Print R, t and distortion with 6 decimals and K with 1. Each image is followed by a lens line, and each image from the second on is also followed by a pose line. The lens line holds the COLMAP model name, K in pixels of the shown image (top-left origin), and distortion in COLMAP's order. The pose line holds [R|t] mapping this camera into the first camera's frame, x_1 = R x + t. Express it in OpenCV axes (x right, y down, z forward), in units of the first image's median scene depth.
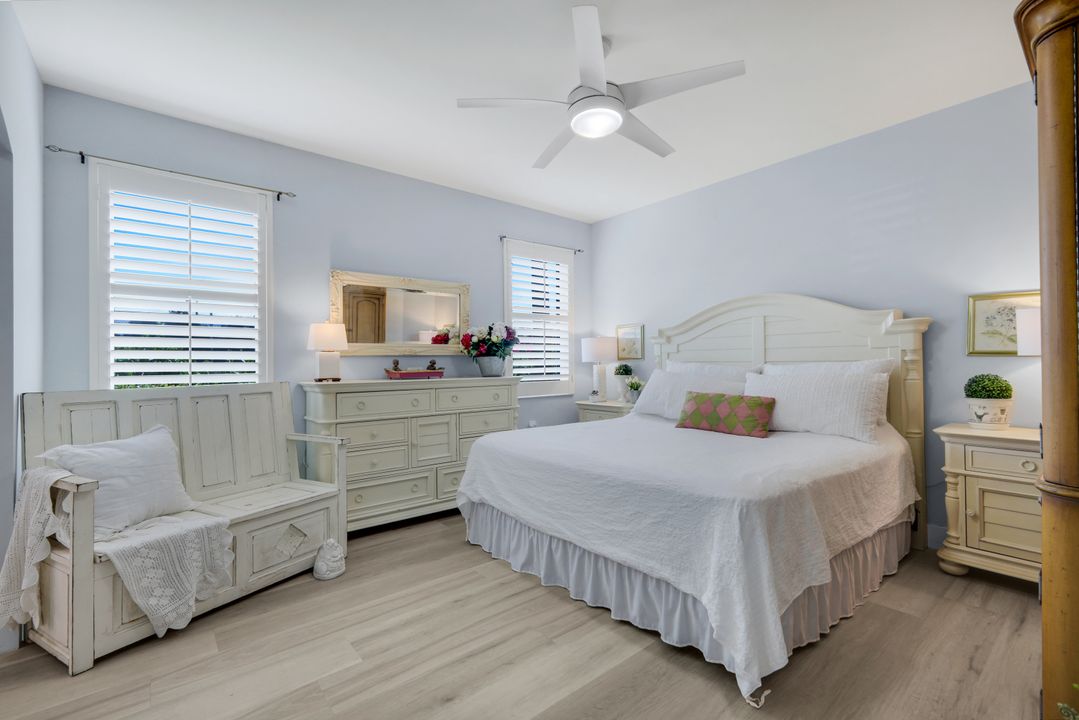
lens RADIAL K [[472.2, 0, 538.4], [0, 472.2, 358.9], [0, 0, 1]] dist [-0.002274, -0.000128]
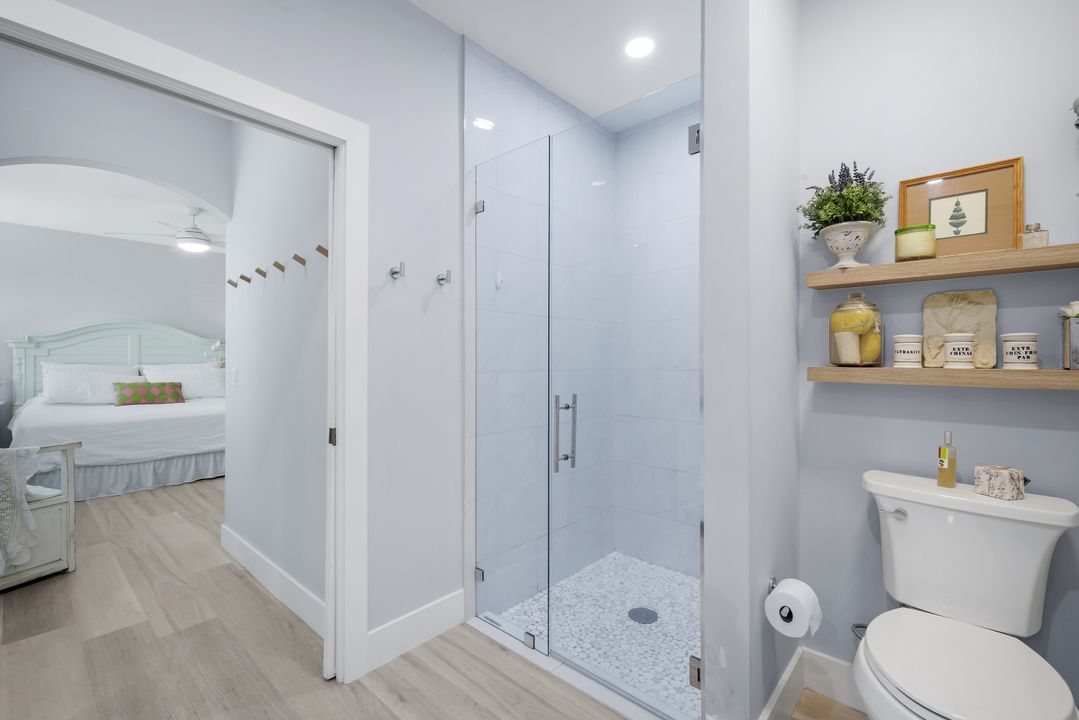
lens RADIAL K [[472.2, 0, 538.1], [0, 472.2, 360.1], [0, 0, 1]] dist [-0.002274, -0.000128]
pose [[-0.167937, 0.007423, 0.985770, -1.604269], [-0.004808, 0.999954, -0.008348, 0.003066], [-0.985786, -0.006141, -0.167893, -0.102691]]
